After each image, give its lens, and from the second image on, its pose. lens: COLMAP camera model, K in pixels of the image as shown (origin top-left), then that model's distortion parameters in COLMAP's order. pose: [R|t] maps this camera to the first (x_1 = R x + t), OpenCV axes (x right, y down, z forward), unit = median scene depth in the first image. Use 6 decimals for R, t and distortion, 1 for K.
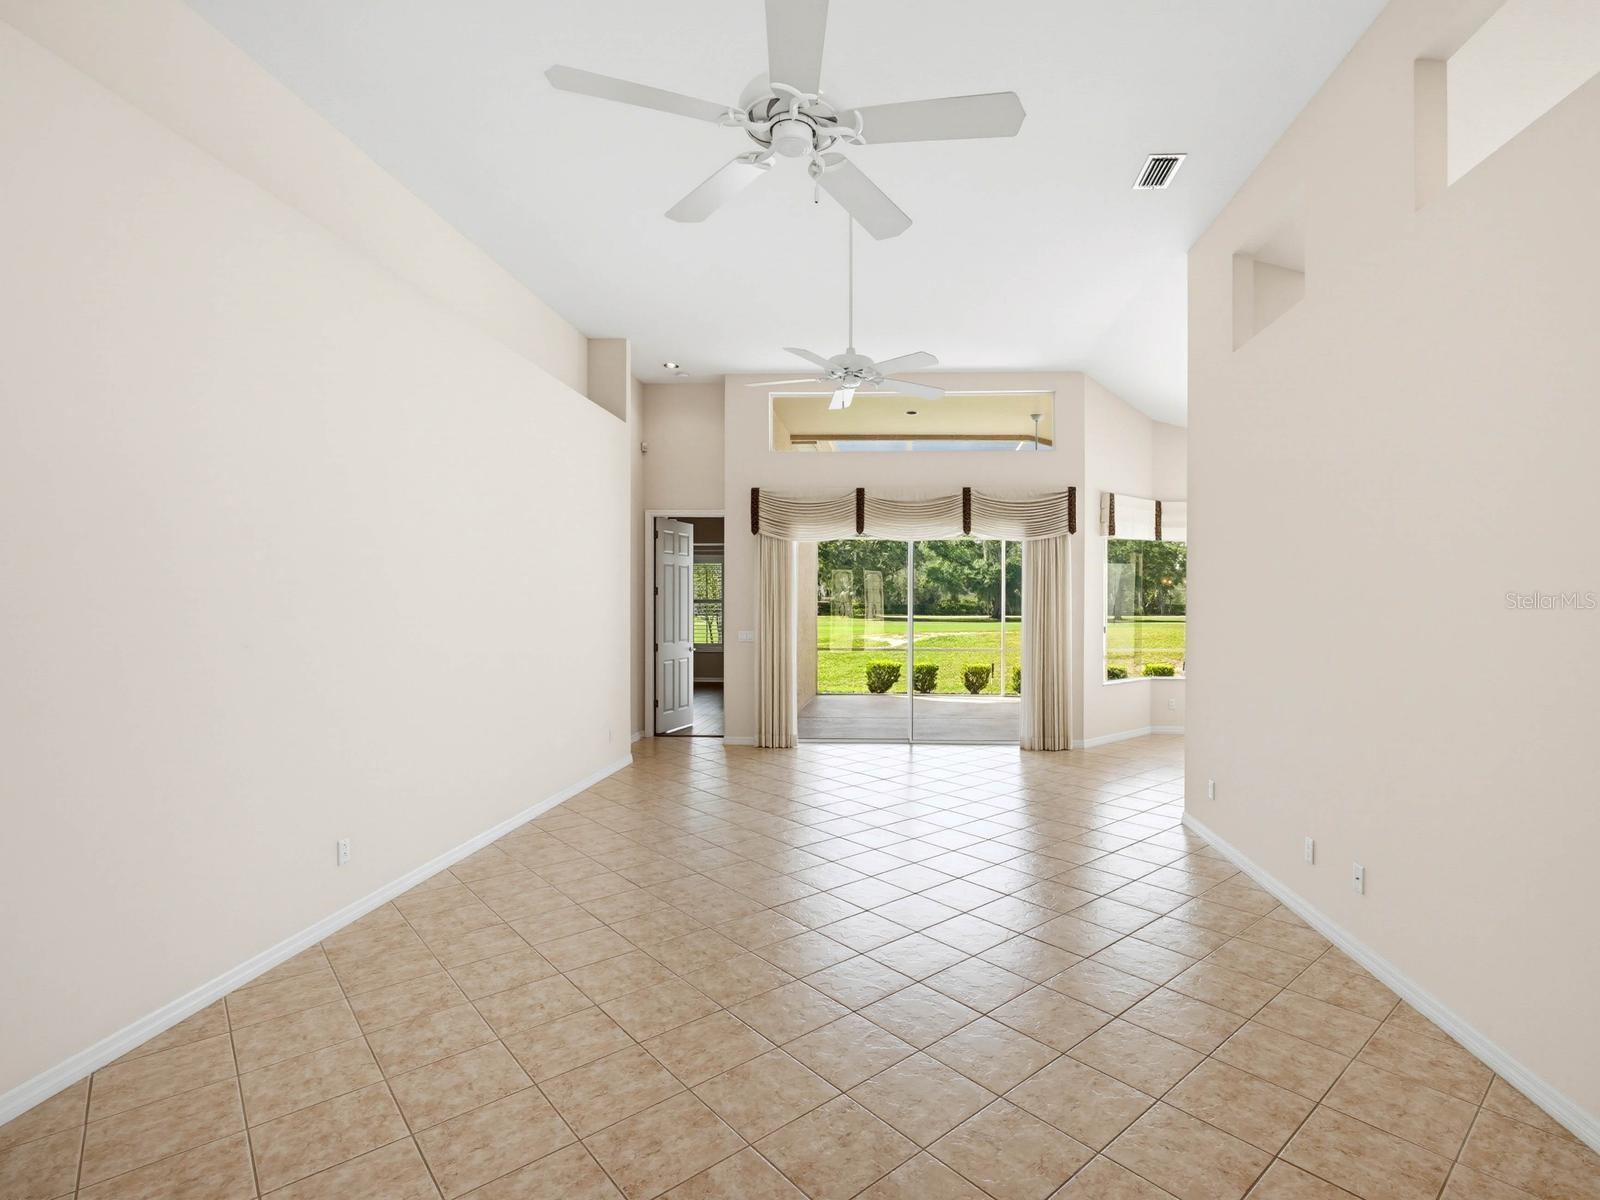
lens RADIAL K [[784.2, 0, 882.8], [0, 784.2, 613.3], [0, 0, 1]] dist [-0.003384, 0.000453]
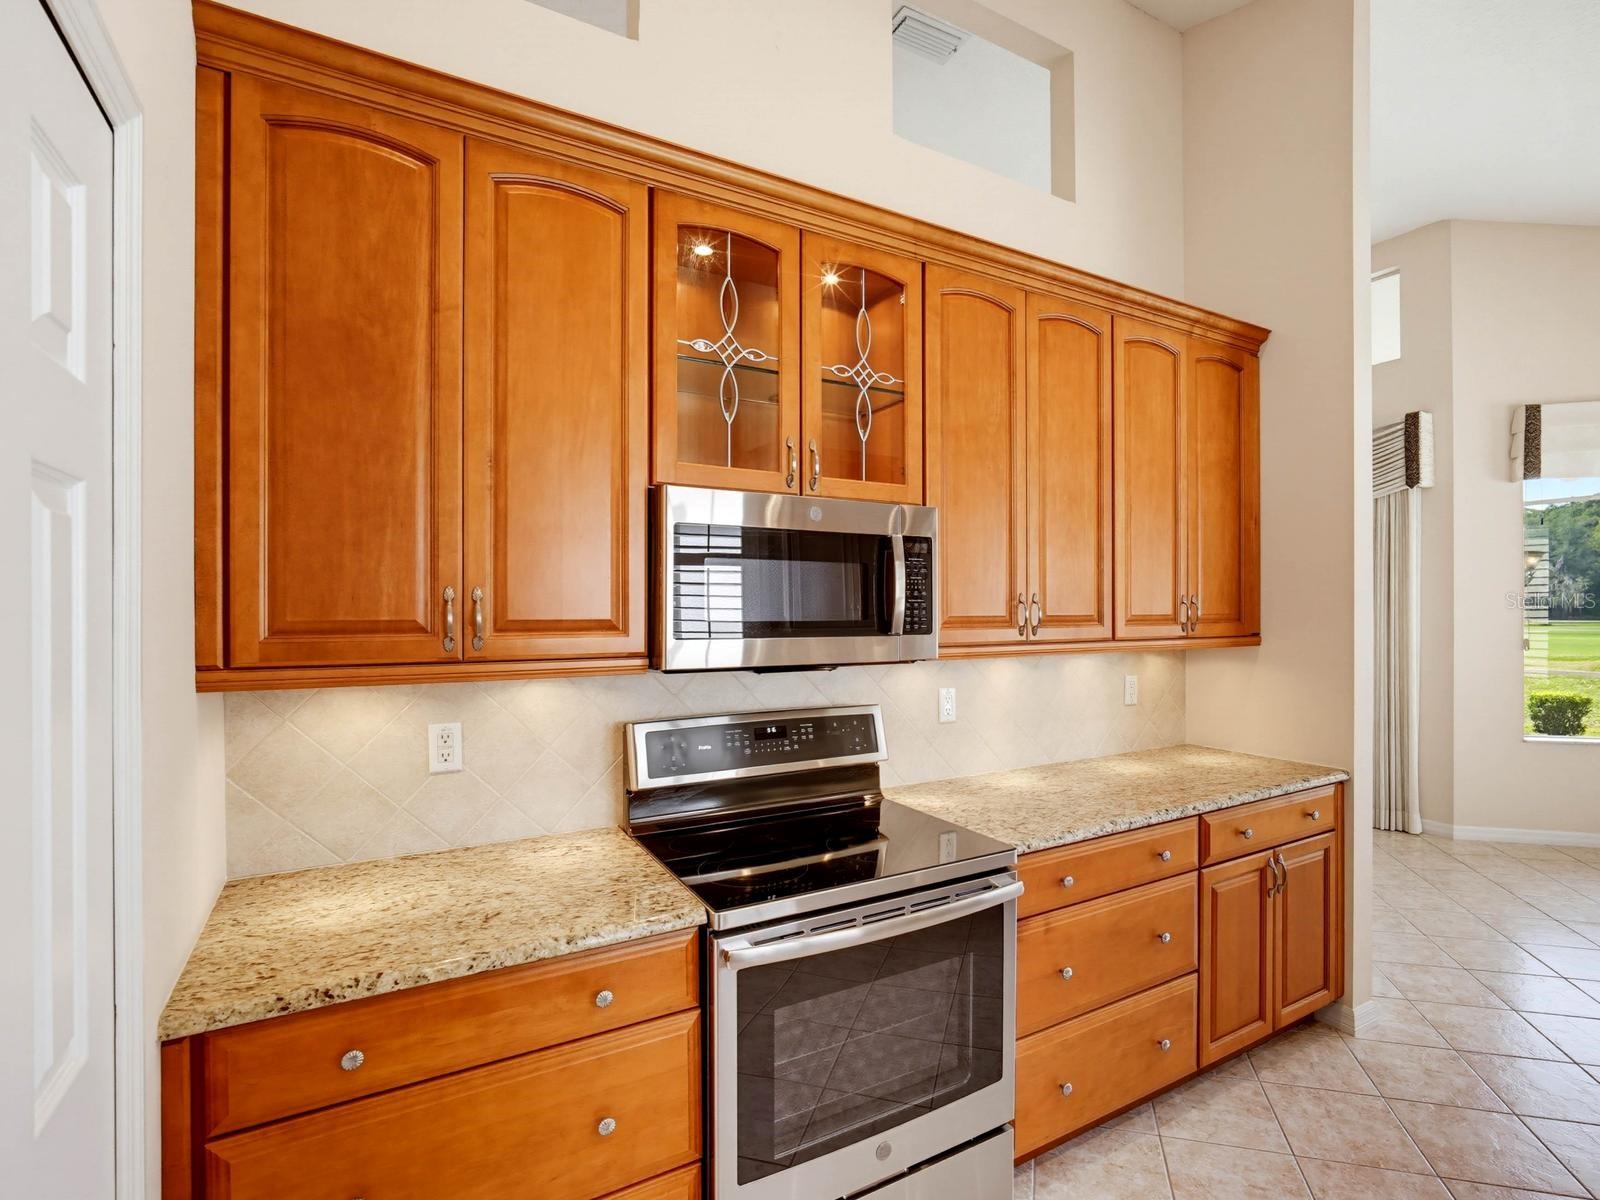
lens RADIAL K [[784.0, 0, 845.5], [0, 784.0, 609.9], [0, 0, 1]] dist [-0.011828, 0.000914]
pose [[0.540421, -0.000758, -0.841395, 0.510781], [-0.004456, 0.999983, -0.003763, 0.000206], [0.841383, 0.005783, 0.540408, 0.280978]]
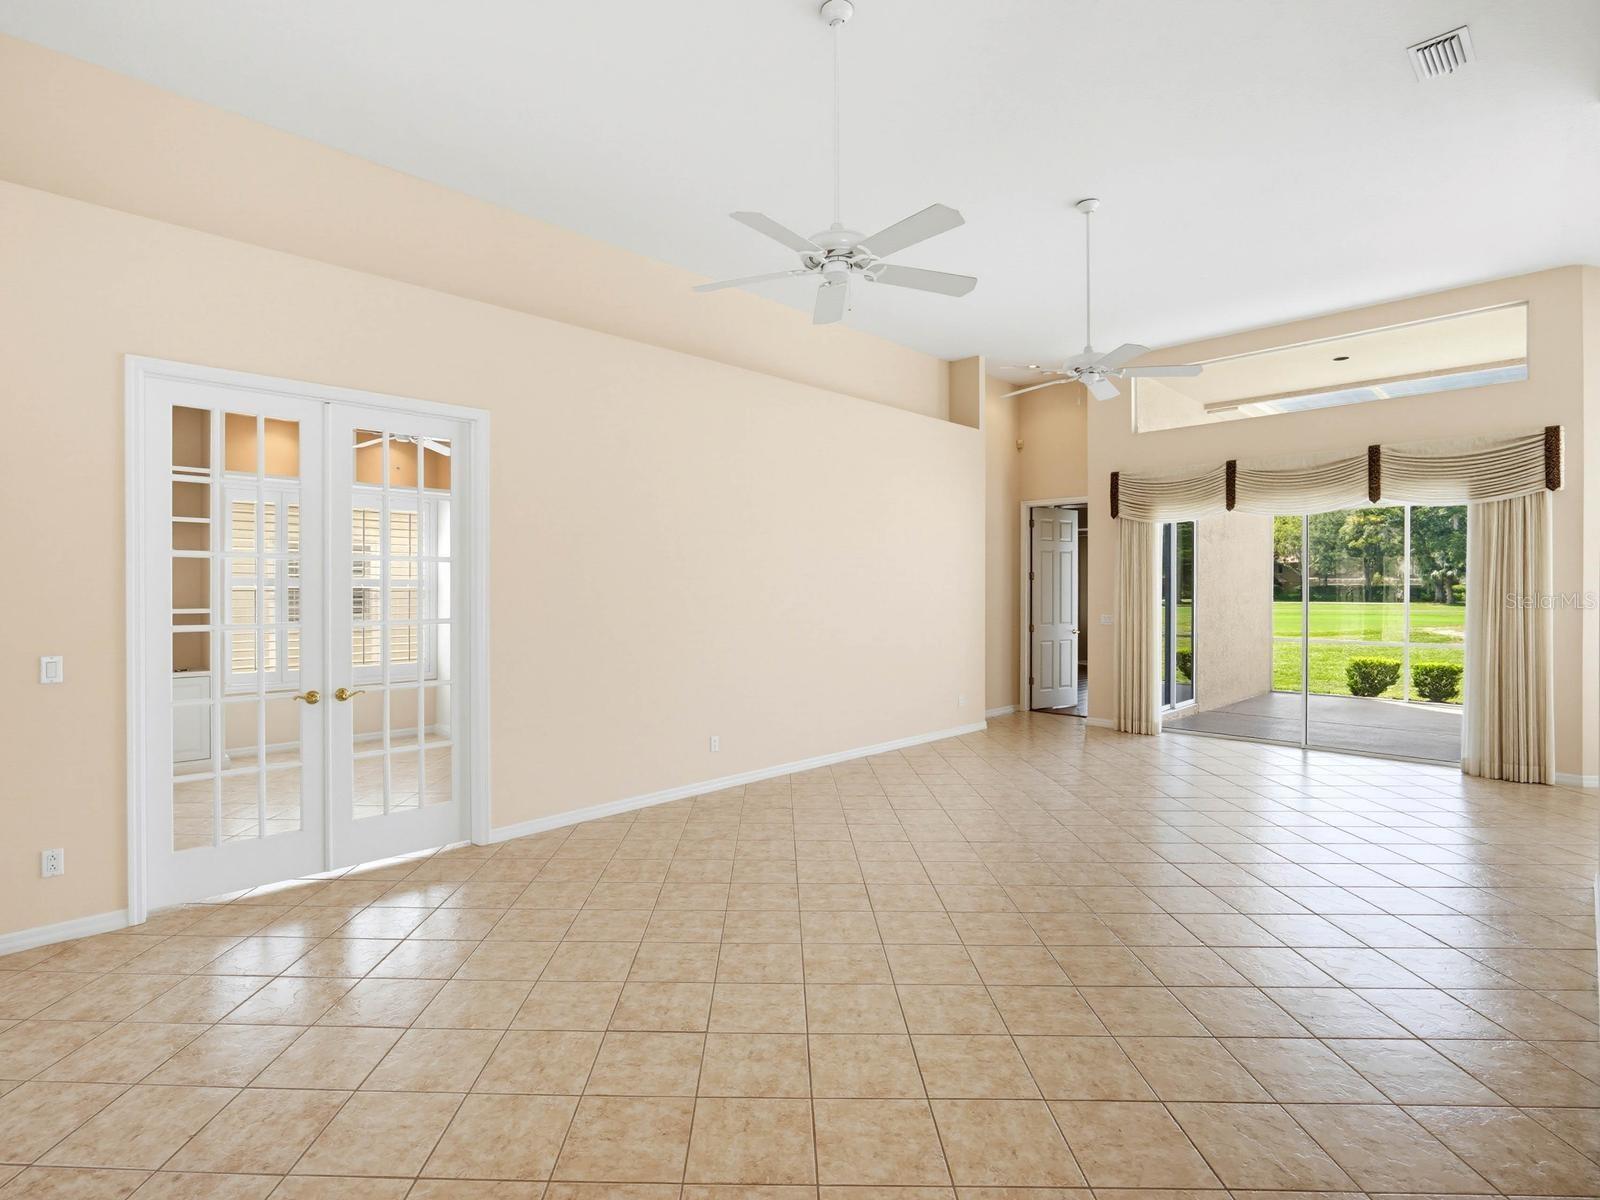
lens RADIAL K [[796.3, 0, 765.9], [0, 796.3, 592.2], [0, 0, 1]] dist [-0.005736, 0.001370]
pose [[0.718179, 0.000196, -0.695858, 0.225477], [-0.004625, 0.999979, -0.004492, 0.000562], [0.695843, 0.006444, 0.718165, -0.042897]]
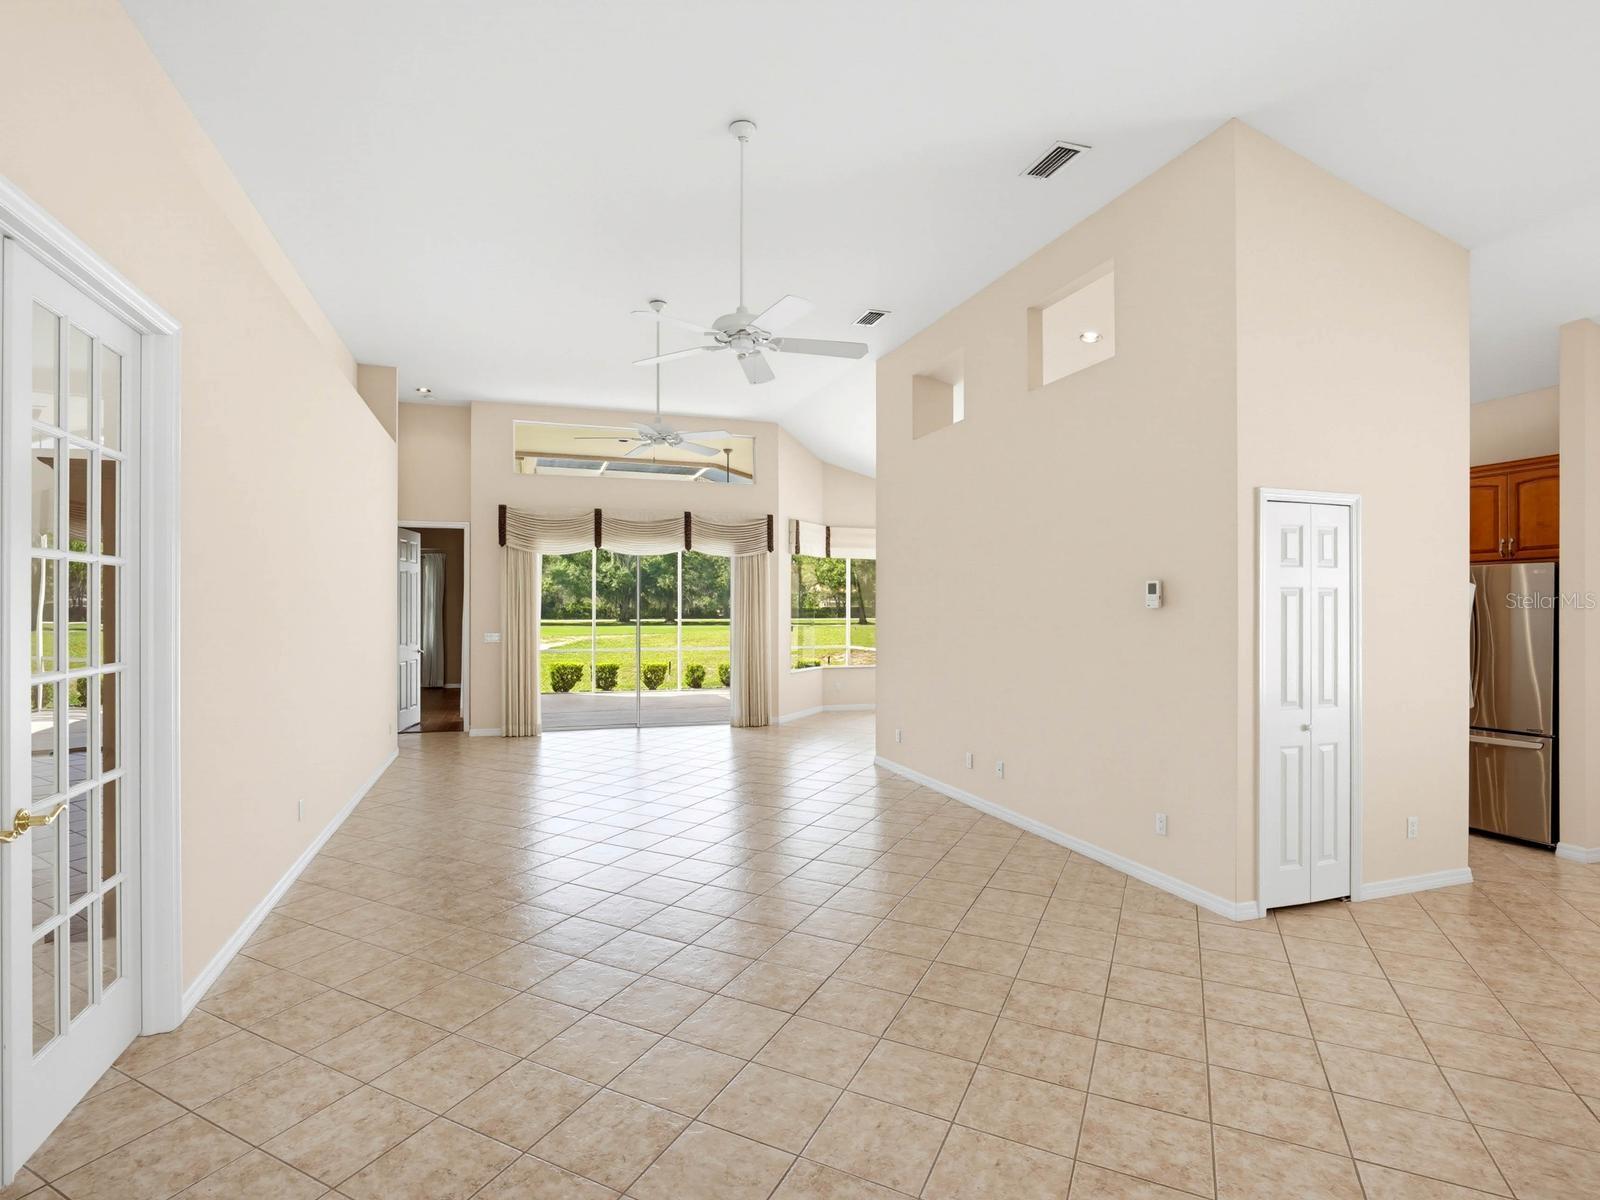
lens RADIAL K [[790.9, 0, 766.5], [0, 790.9, 608.9], [0, 0, 1]] dist [-0.003011, 0.000031]
pose [[0.944768, -0.001918, 0.327733, -0.176069], [0.005159, 0.999946, -0.009020, 0.000623], [-0.327698, 0.010213, 0.944727, -0.187587]]
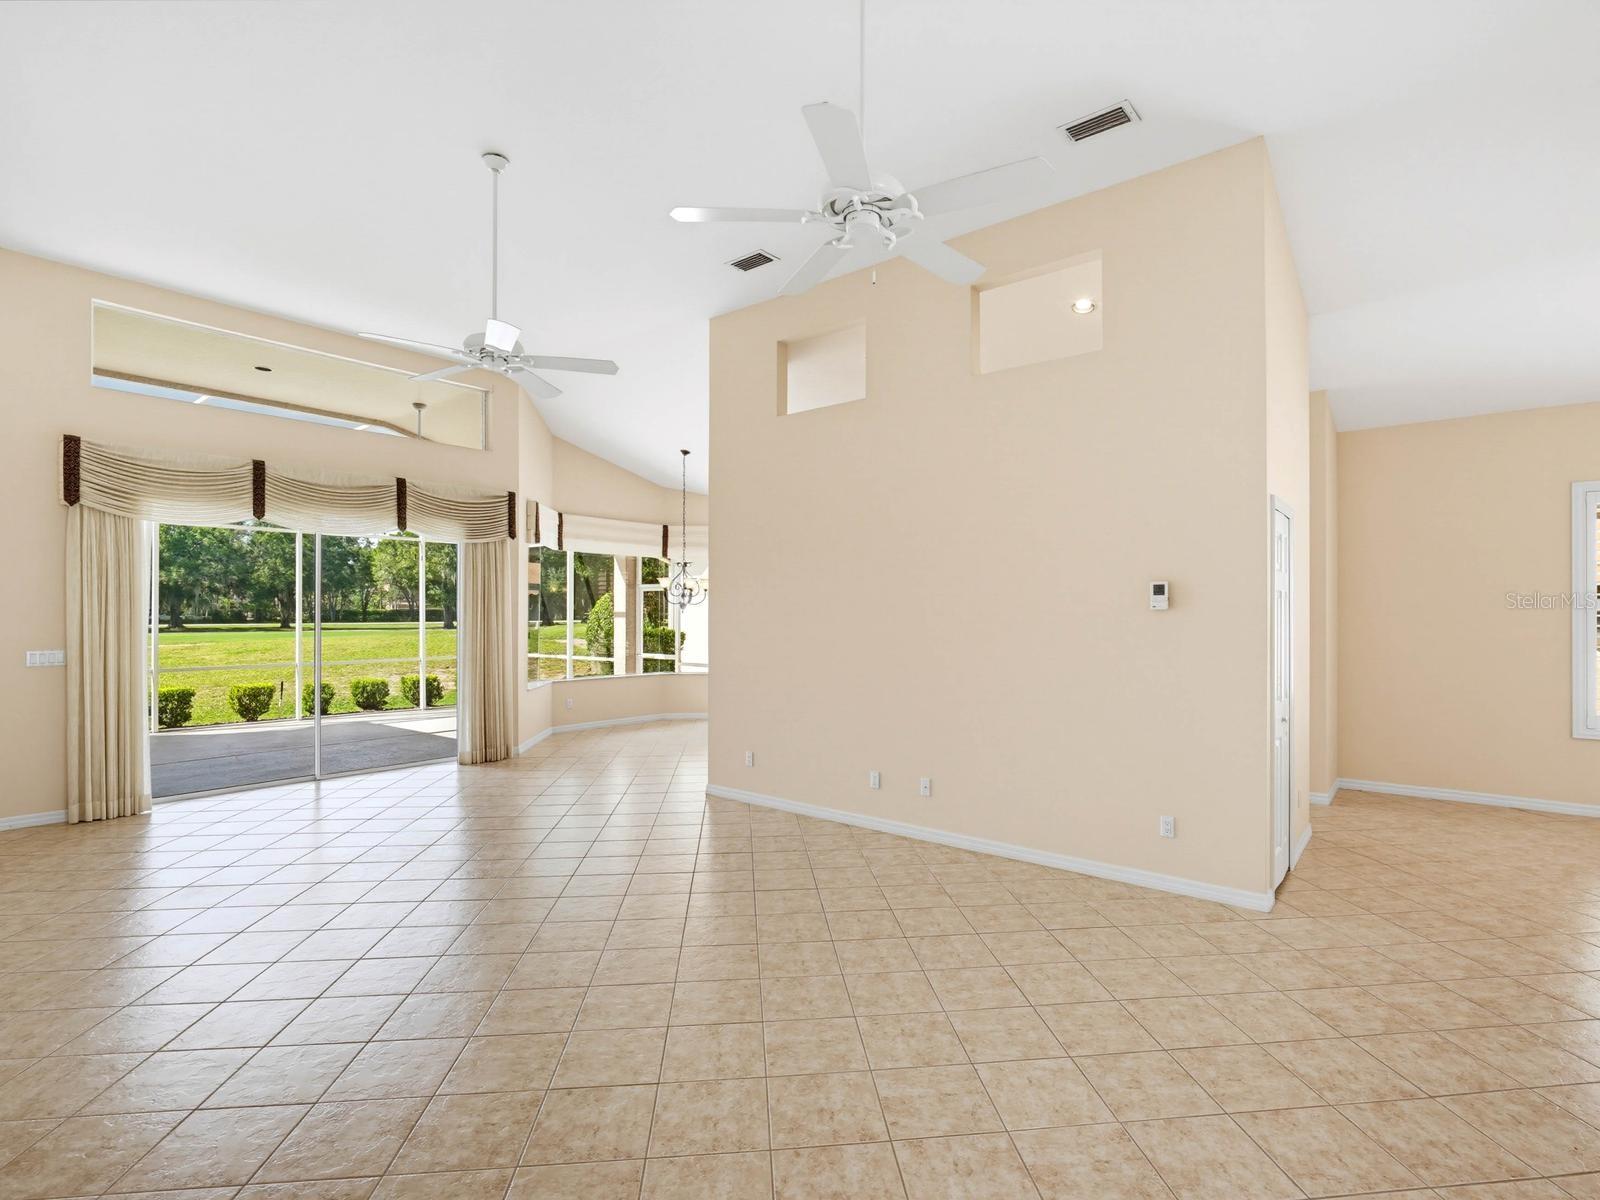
lens RADIAL K [[775.7, 0, 825.5], [0, 775.7, 613.1], [0, 0, 1]] dist [-0.012316, 0.001730]
pose [[0.600561, -0.001650, 0.799577, -0.299536], [0.007881, 0.999962, -0.003856, -0.001008], [-0.799540, 0.008617, 0.600551, 0.092862]]
